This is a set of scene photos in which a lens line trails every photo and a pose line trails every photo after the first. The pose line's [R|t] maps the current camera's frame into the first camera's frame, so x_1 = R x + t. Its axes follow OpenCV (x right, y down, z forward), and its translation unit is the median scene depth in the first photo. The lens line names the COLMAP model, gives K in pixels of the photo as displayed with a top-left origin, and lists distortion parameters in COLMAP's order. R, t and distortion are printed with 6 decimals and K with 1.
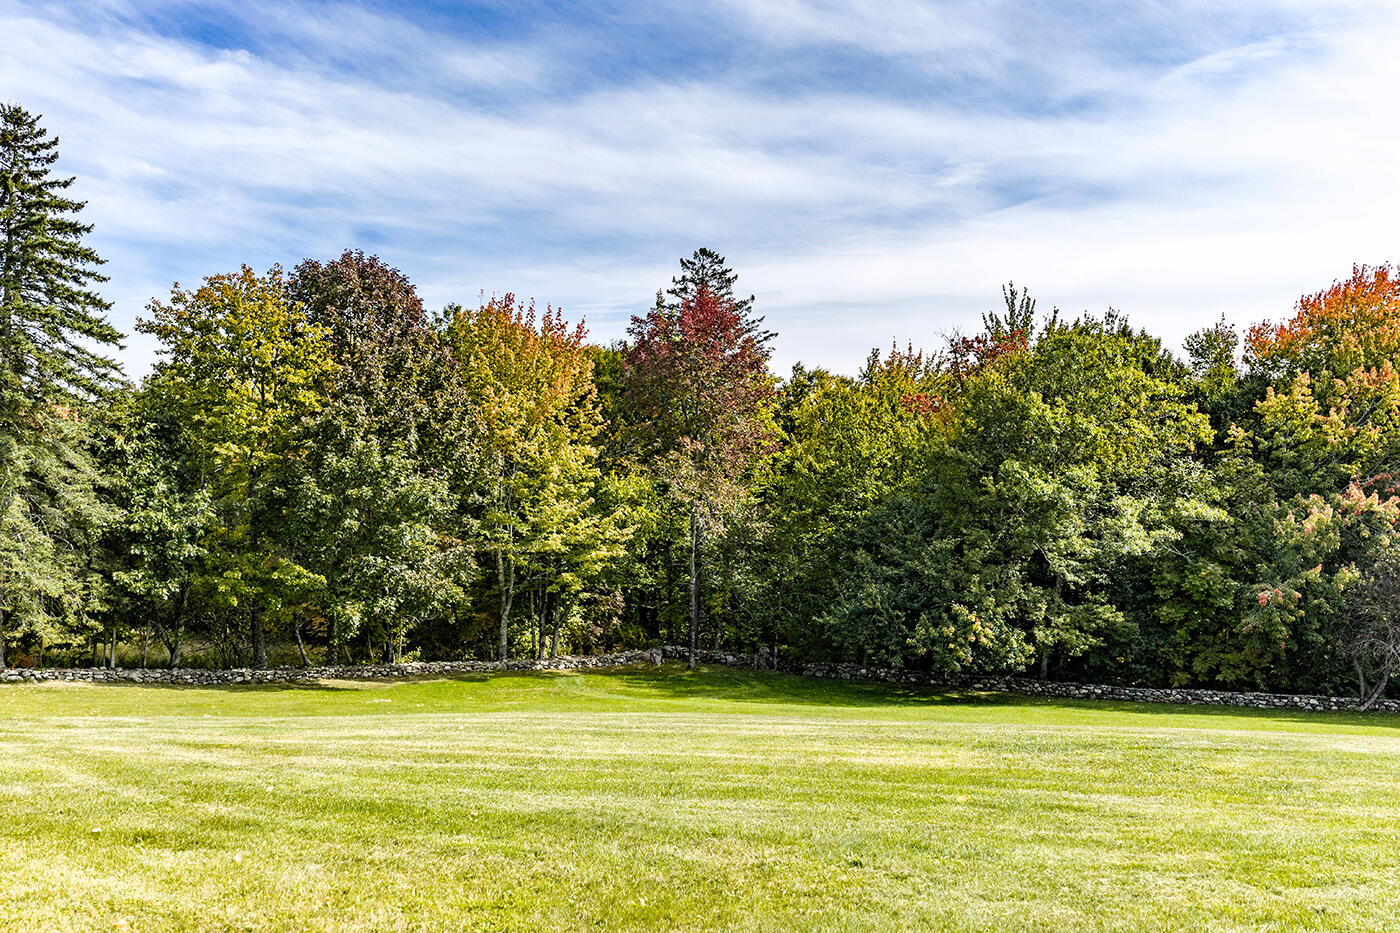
lens RADIAL K [[1190.1, 0, 687.4], [0, 1190.1, 438.9], [0, 0, 1]] dist [0.006487, -0.006318]
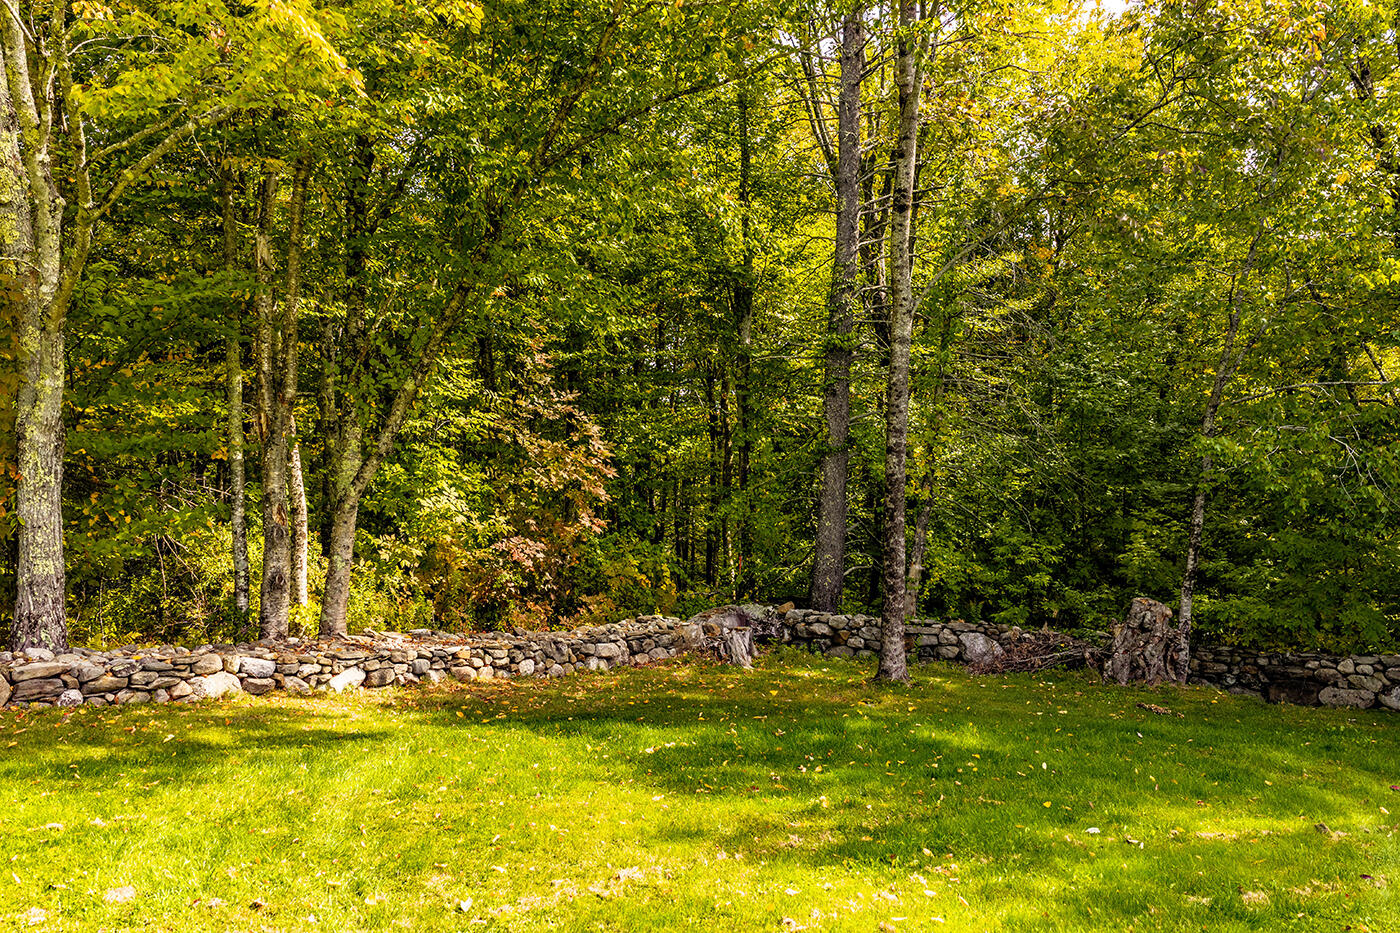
lens RADIAL K [[1190.1, 0, 687.4], [0, 1190.1, 438.9], [0, 0, 1]] dist [0.006487, -0.006318]
pose [[0.999436, 0.000808, 0.033557, -0.045782], [-0.000992, 0.999985, 0.005477, 0.132764], [-0.033552, -0.005507, 0.999422, 0.709671]]
